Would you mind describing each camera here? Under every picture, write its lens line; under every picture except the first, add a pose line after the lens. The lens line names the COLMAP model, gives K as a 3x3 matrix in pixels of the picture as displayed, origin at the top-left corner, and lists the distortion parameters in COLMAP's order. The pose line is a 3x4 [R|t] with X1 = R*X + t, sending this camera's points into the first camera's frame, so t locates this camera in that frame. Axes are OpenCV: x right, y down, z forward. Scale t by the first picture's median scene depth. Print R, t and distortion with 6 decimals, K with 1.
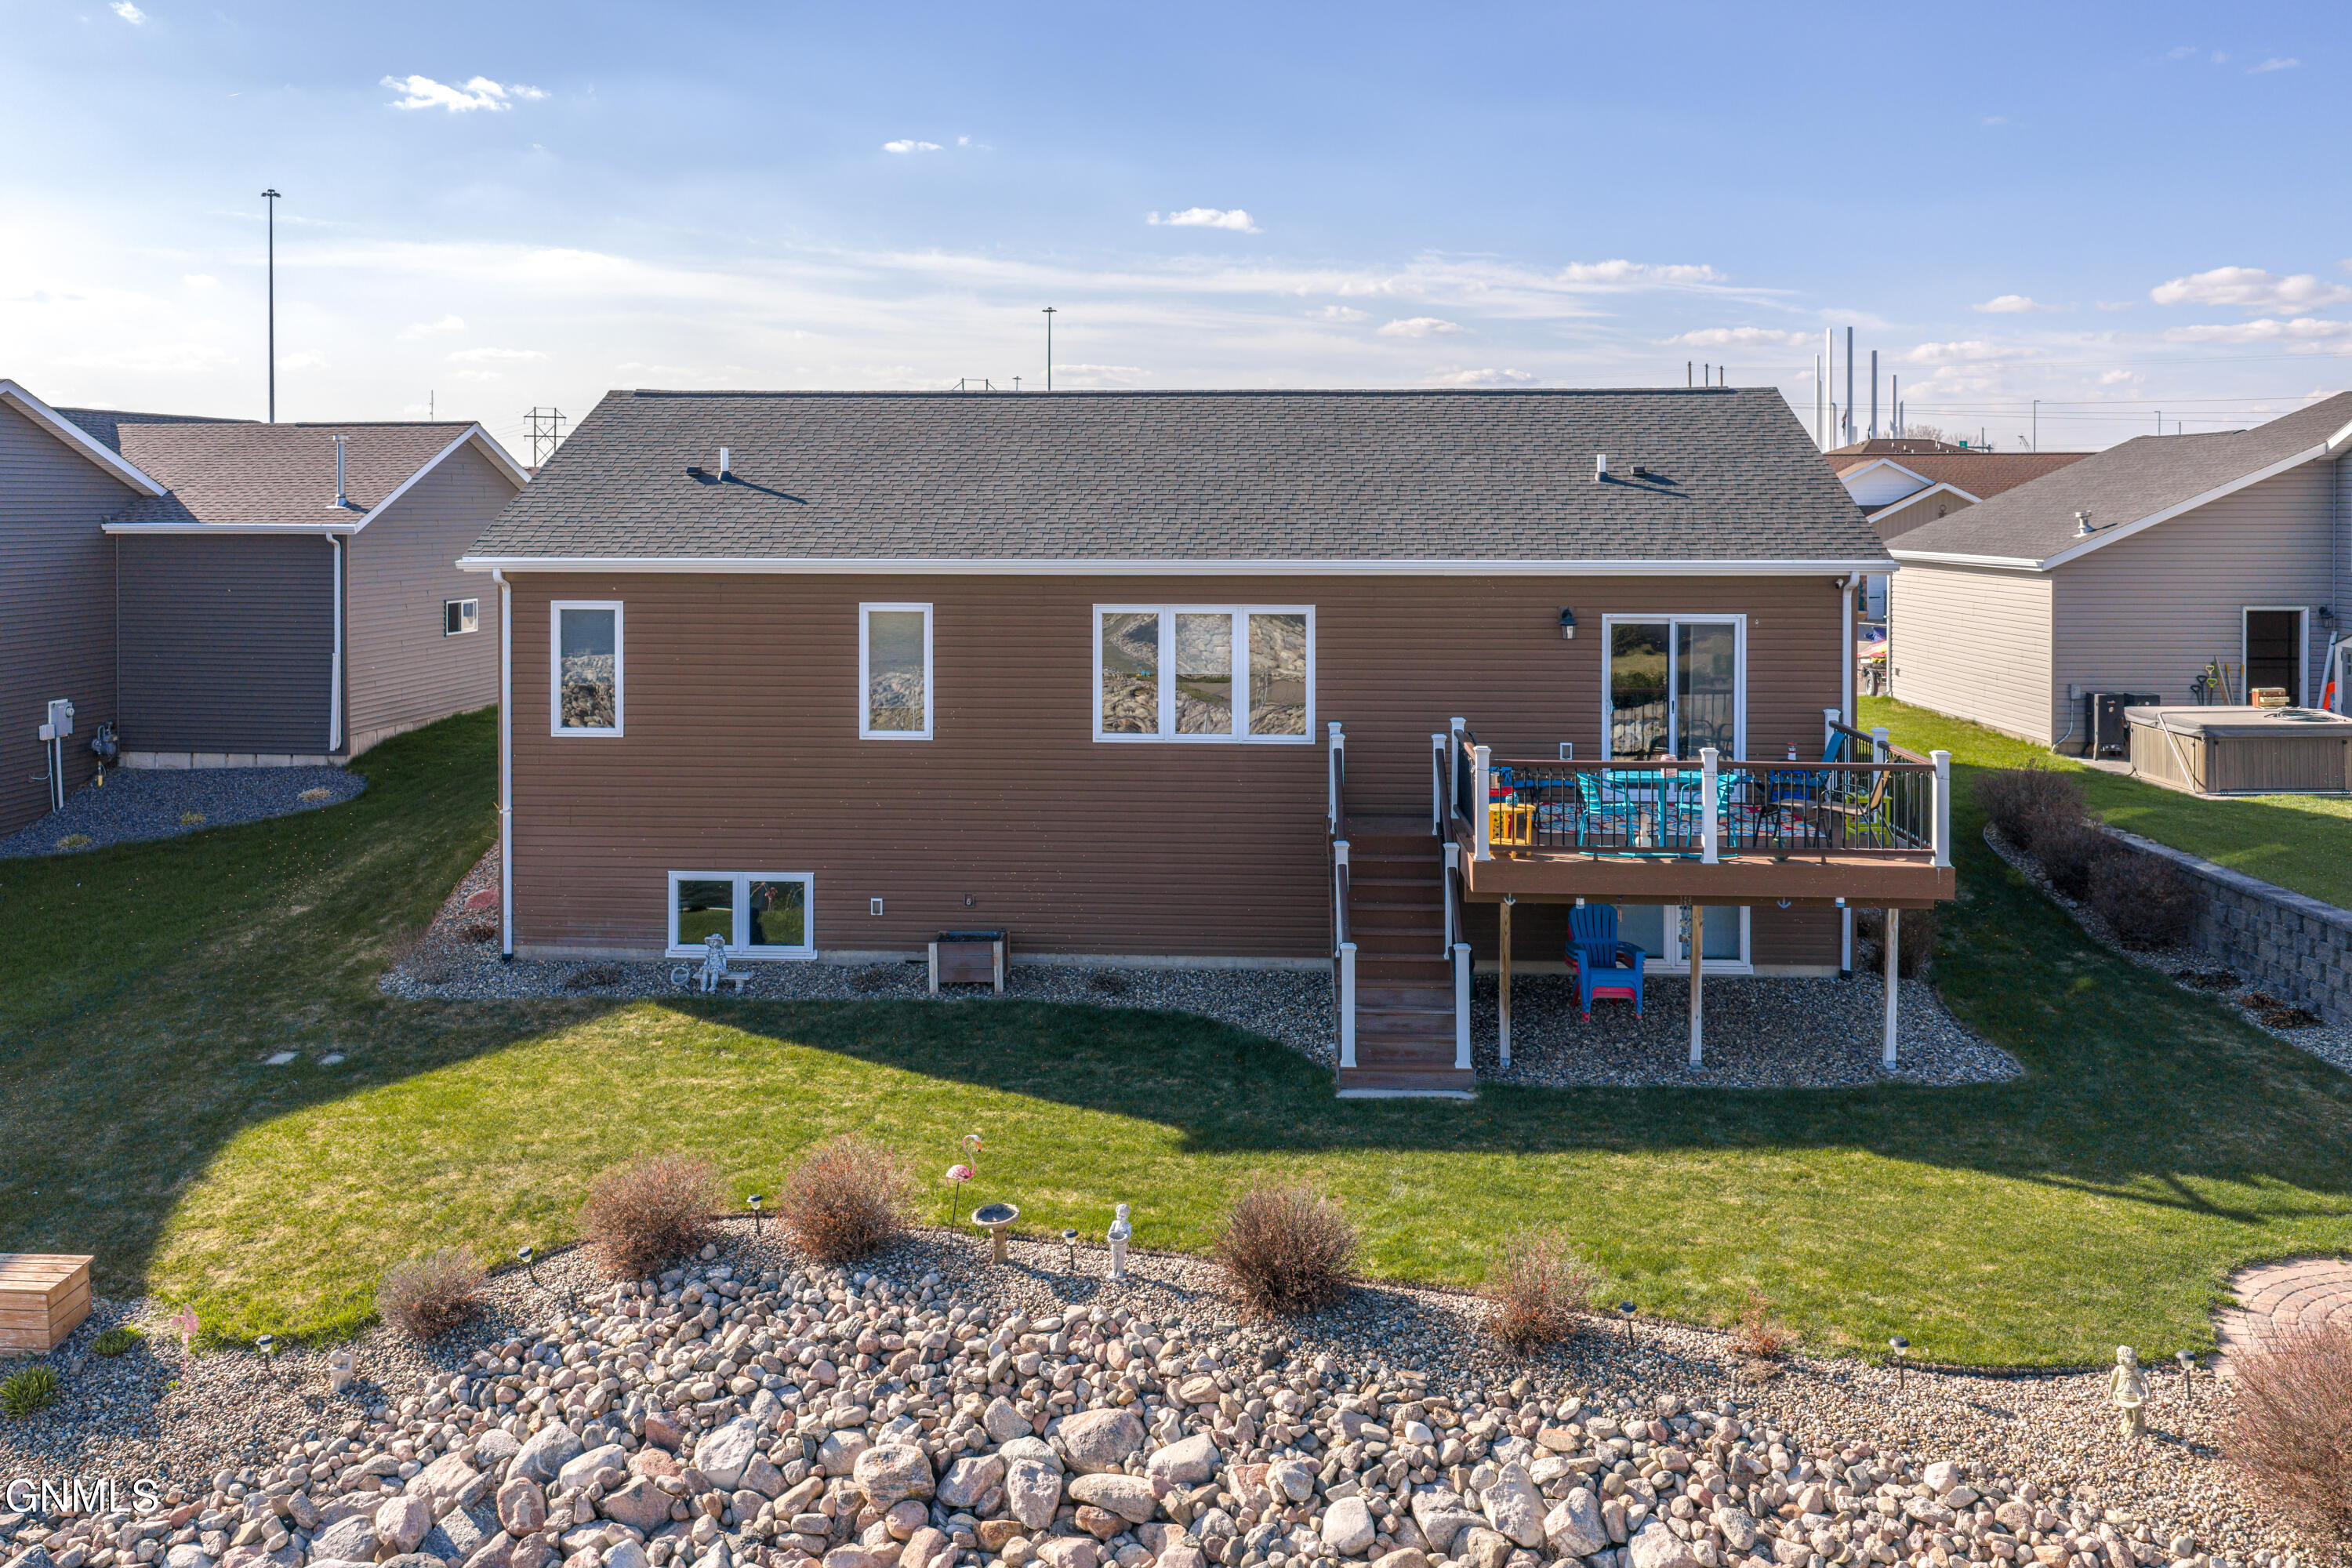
lens RADIAL K [[2018.4, 0, 1133.8], [0, 2018.4, 549.0], [0, 0, 1]] dist [0.009532, -0.018530]
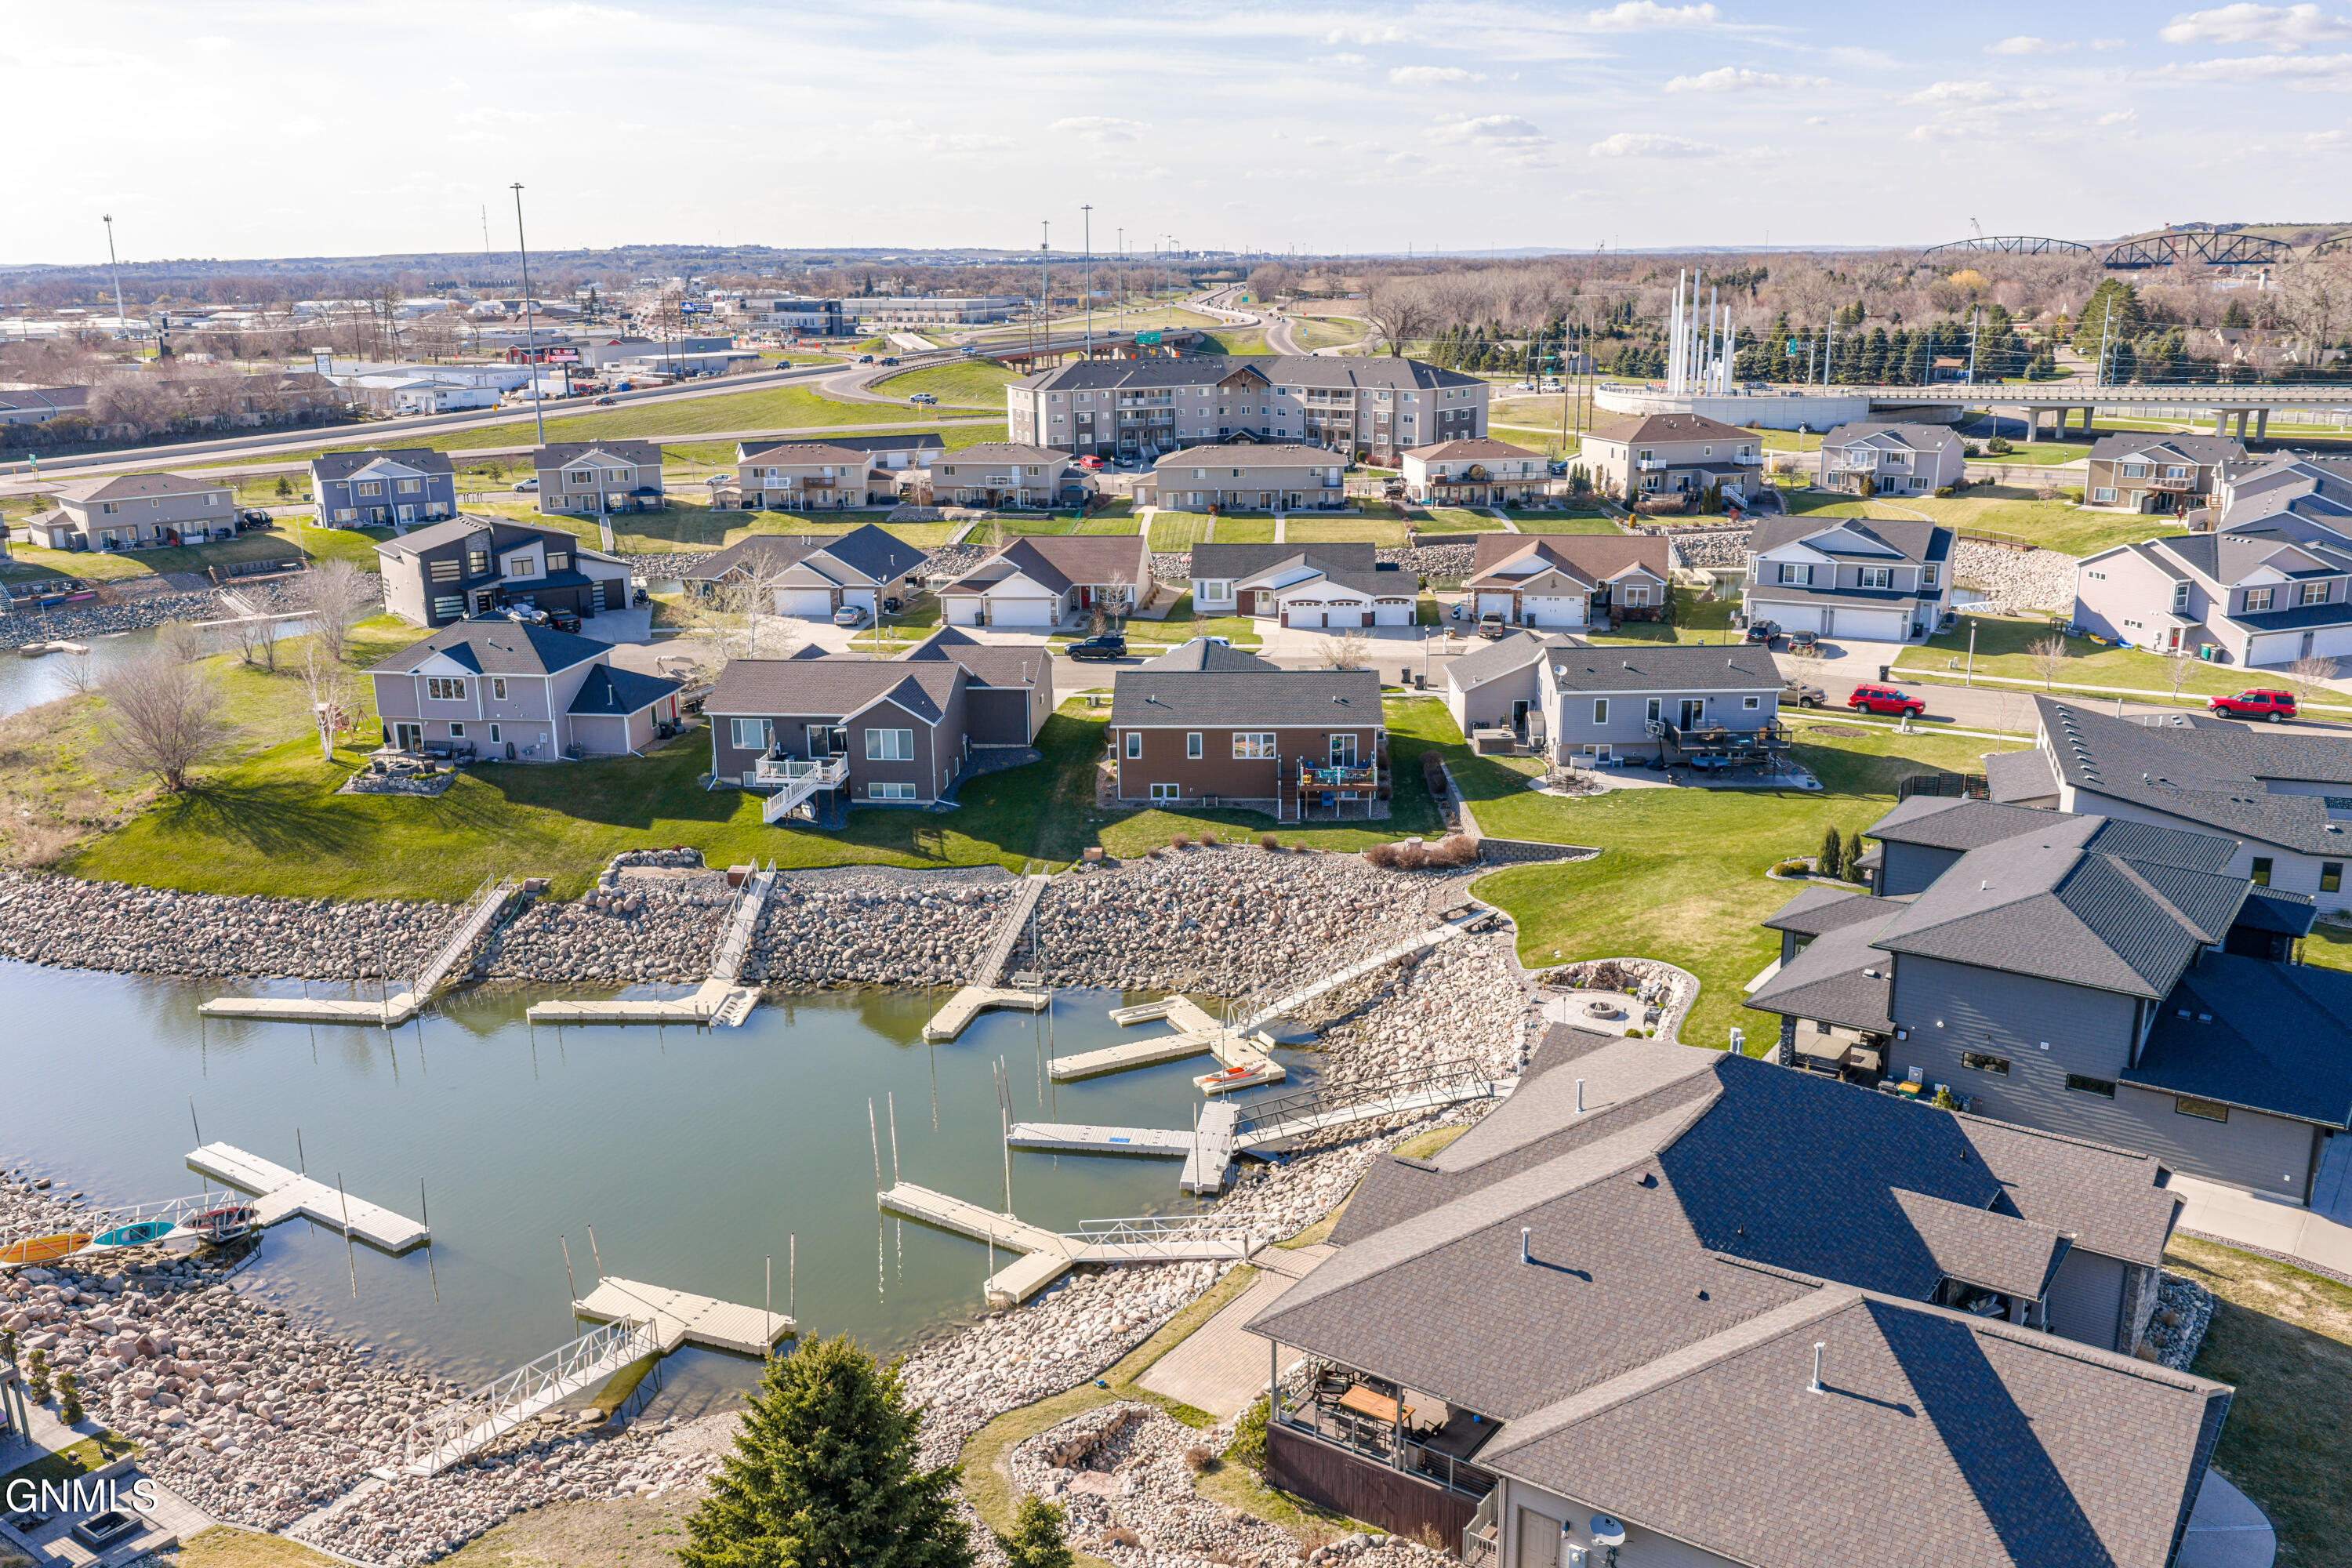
lens RADIAL K [[1984.5, 0, 1167.8], [0, 1984.5, 787.5], [0, 0, 1]] dist [0.024445, -0.056607]
pose [[0.999740, -0.018044, 0.013949, -0.312611], [0.014187, 0.970892, 0.239096, -1.266222], [-0.017857, -0.238836, 0.970896, -4.767905]]
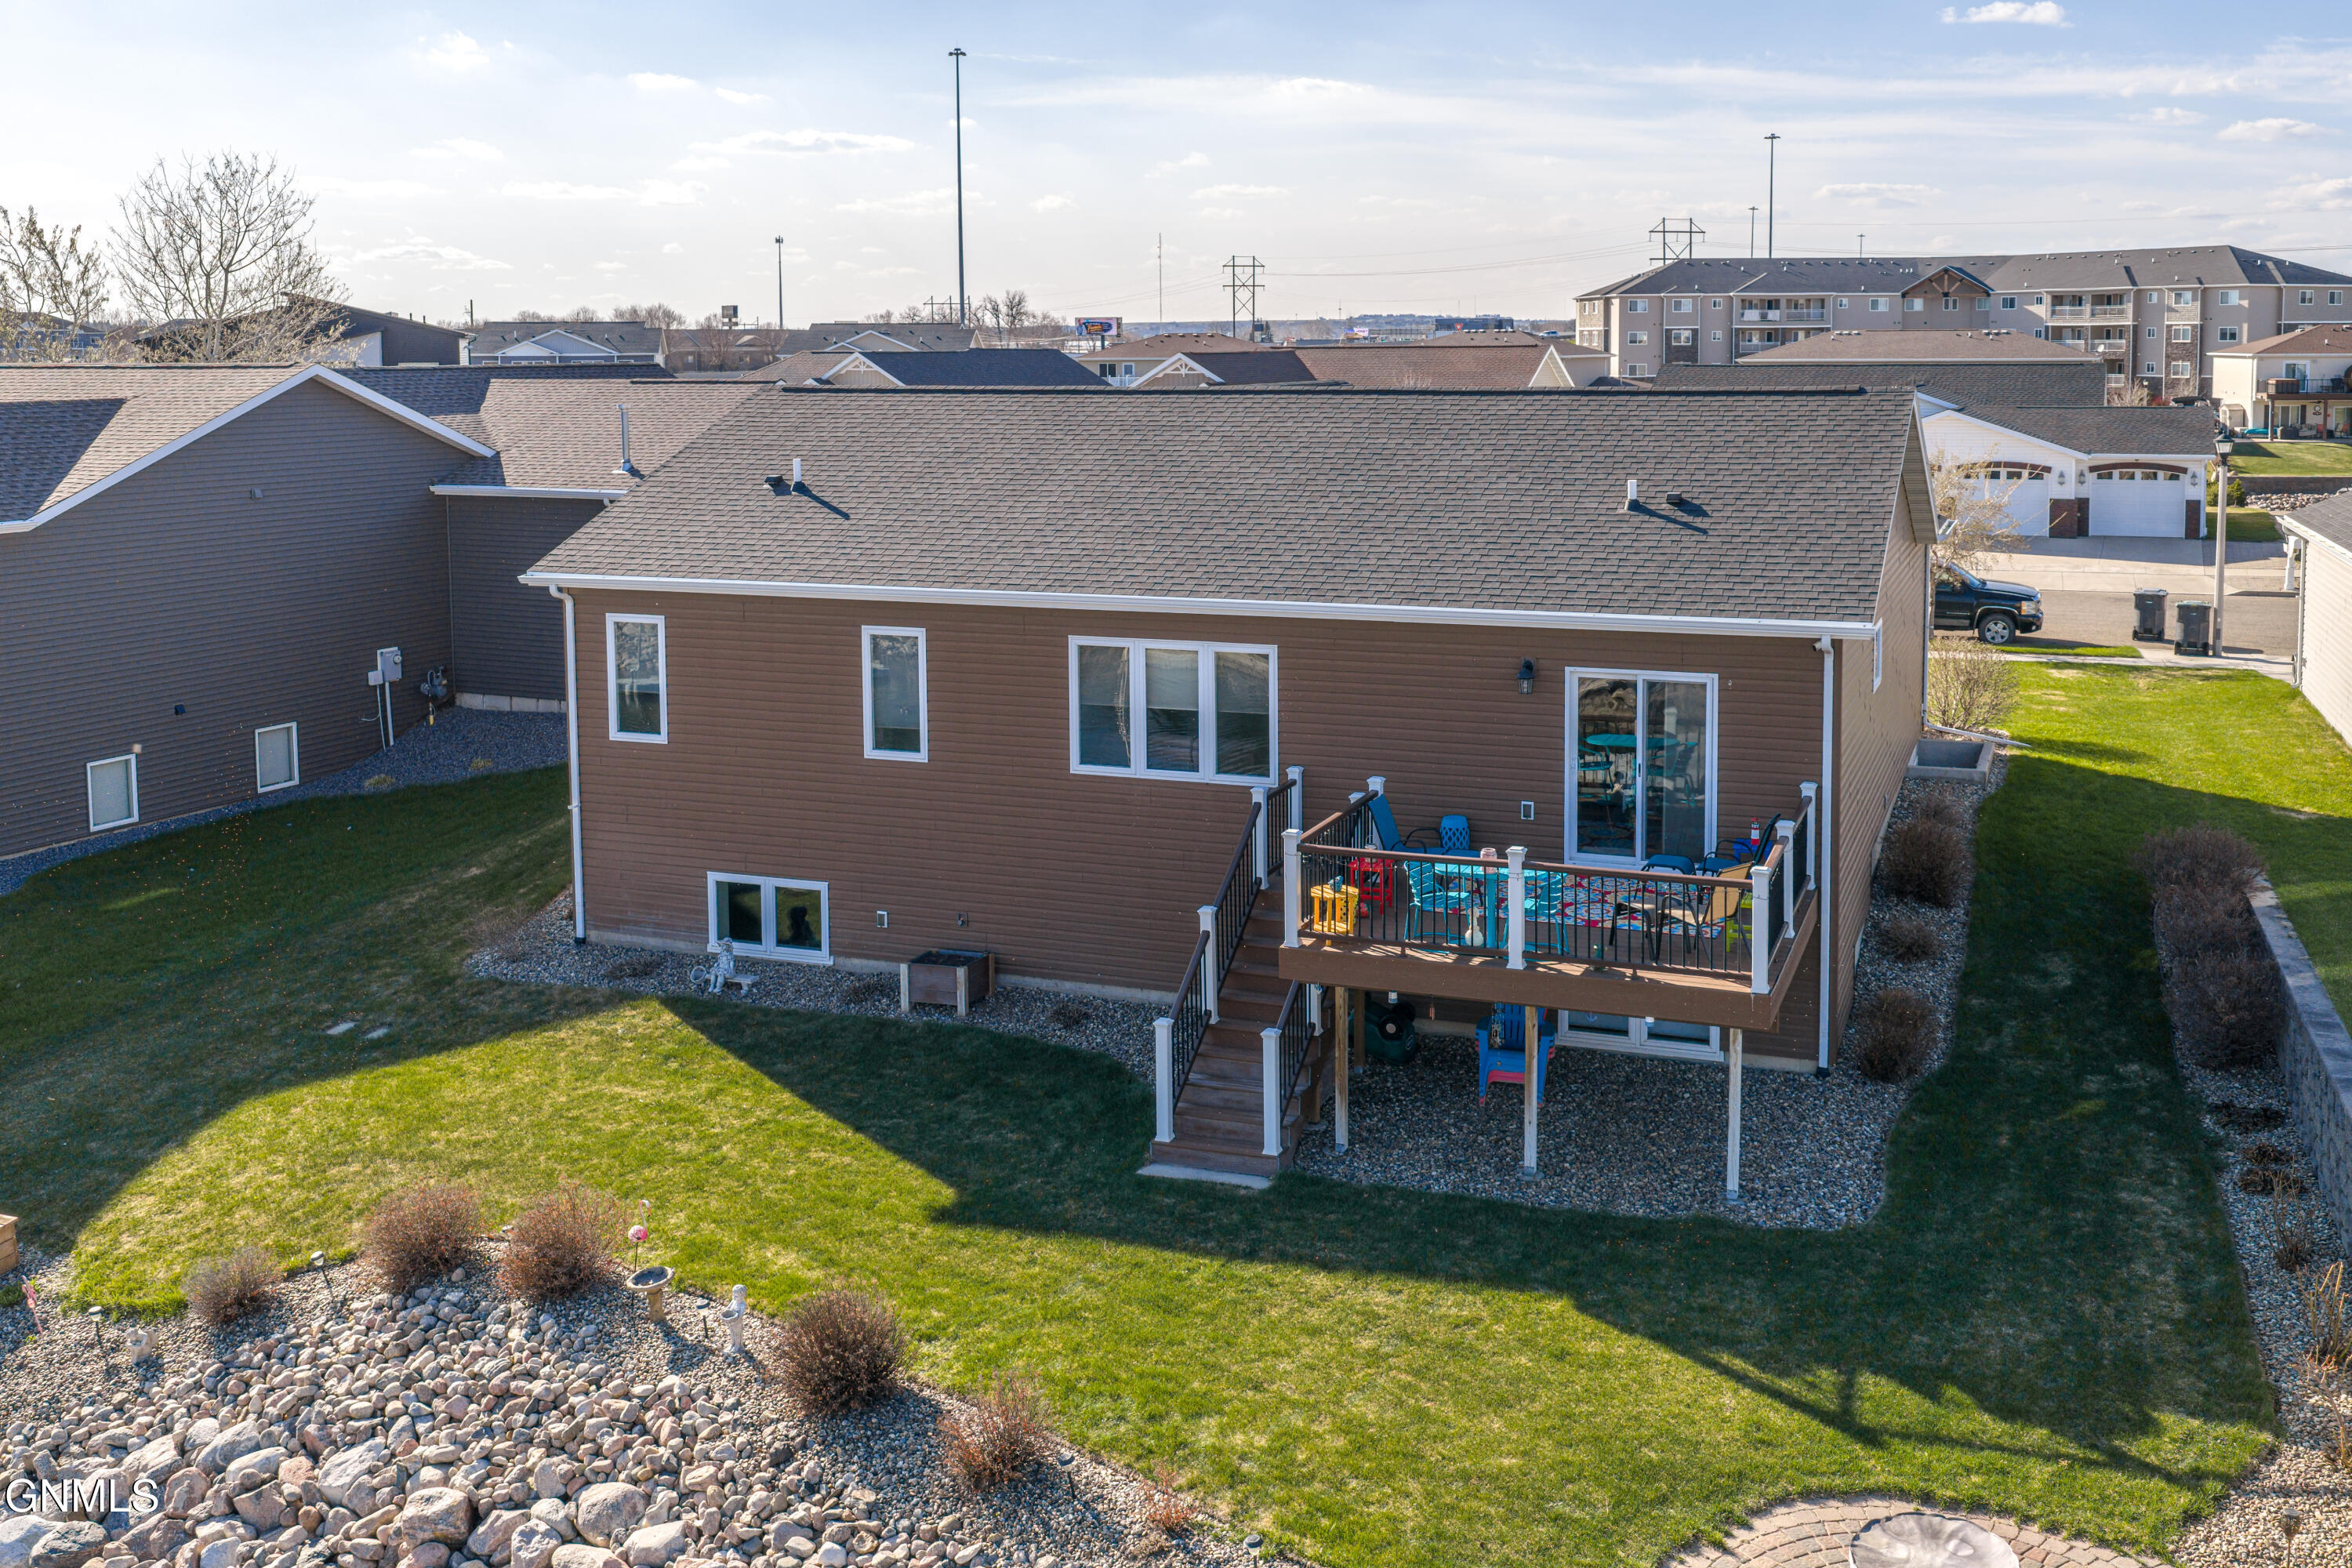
lens RADIAL K [[2154.6, 0, 1283.8], [0, 2154.6, 553.9], [0, 0, 1]] dist [0.000115, -0.004122]
pose [[0.959319, 0.020902, -0.281551, 0.452180], [0.000549, 0.997116, 0.075892, -0.111075], [0.282325, -0.072959, 0.956540, 0.024424]]
